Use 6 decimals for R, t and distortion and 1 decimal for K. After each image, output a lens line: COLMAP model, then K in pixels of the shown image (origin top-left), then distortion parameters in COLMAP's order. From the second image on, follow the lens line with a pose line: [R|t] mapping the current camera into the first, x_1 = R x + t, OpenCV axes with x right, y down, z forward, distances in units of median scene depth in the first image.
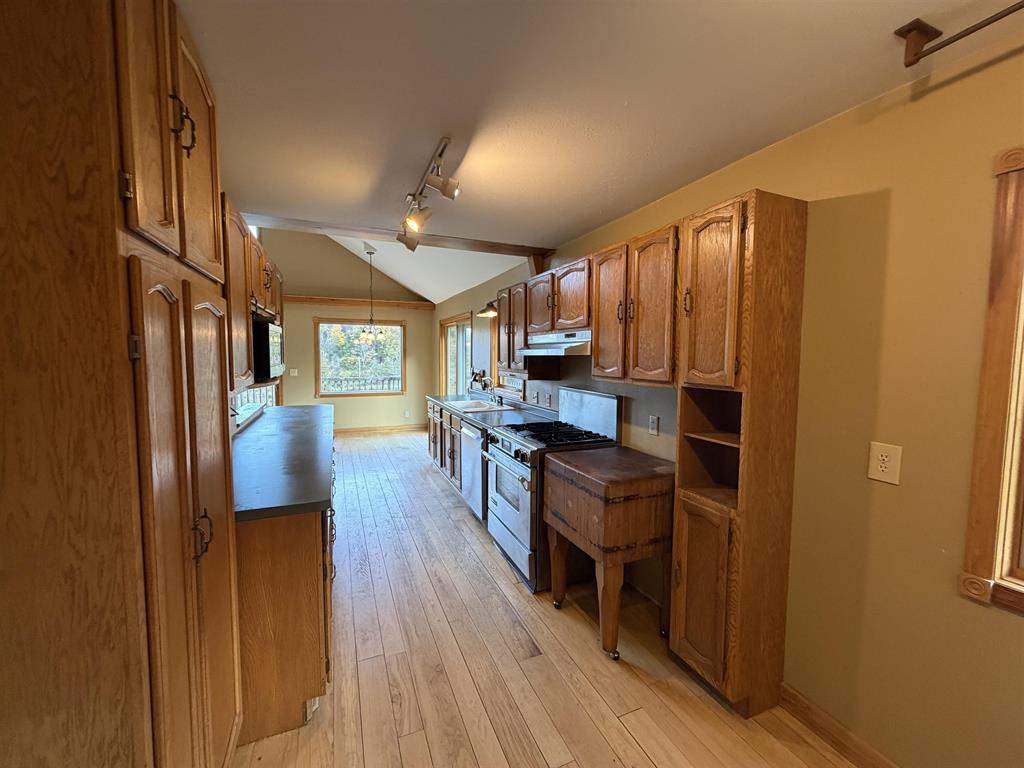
lens RADIAL K [[413.0, 0, 512.5], [0, 413.0, 381.9], [0, 0, 1]] dist [0.014241, 0.000079]
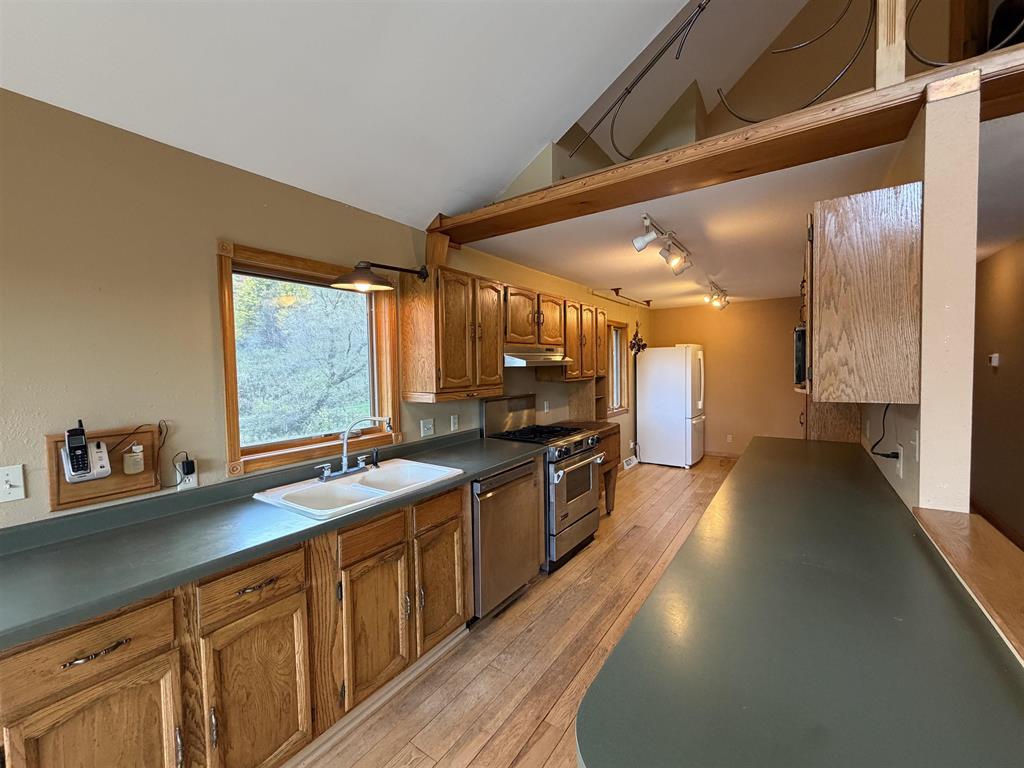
lens RADIAL K [[413.0, 0, 517.4], [0, 413.0, 383.6], [0, 0, 1]] dist [0.014241, 0.000079]
pose [[-0.535508, -0.036717, 0.843731, -0.908197], [0.065040, 0.994294, 0.084549, -0.125439], [-0.842022, 0.100152, -0.530065, 1.808305]]
